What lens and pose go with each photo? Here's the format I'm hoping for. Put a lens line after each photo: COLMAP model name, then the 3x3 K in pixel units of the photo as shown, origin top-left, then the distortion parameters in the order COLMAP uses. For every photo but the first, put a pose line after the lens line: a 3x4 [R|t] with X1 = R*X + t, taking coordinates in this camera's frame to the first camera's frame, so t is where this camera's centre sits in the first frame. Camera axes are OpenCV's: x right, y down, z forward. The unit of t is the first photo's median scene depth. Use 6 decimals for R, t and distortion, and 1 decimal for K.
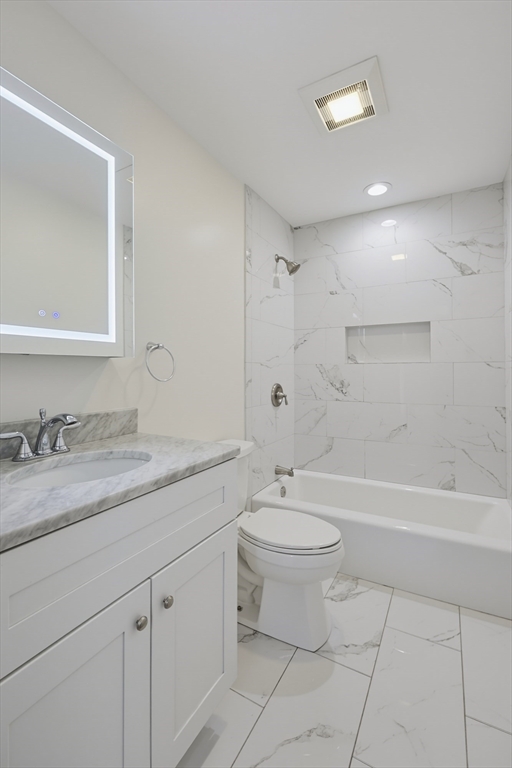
lens RADIAL K [[333.0, 0, 258.4], [0, 333.0, 371.0], [0, 0, 1]] dist [0.000730, 0.000065]
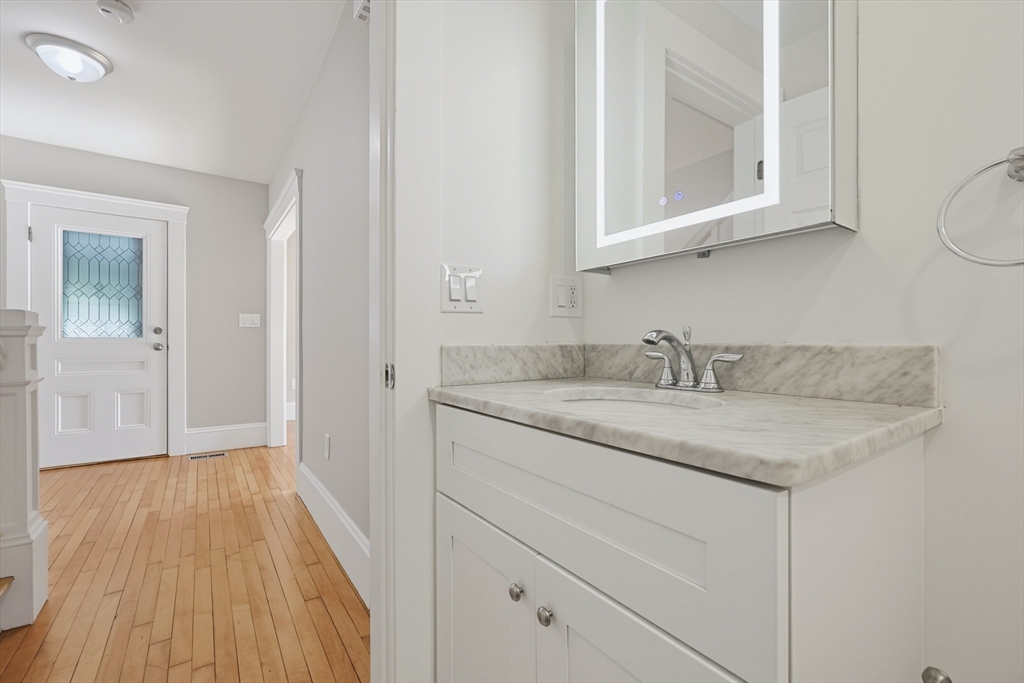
lens RADIAL K [[444.0, 0, 516.6], [0, 444.0, 338.3], [0, 0, 1]] dist [0.000730, 0.000065]
pose [[-0.417176, -0.003768, -0.908818, 0.336687], [0.004965, 0.999967, -0.006425, 0.115584], [0.908812, -0.007193, -0.417144, 0.858026]]
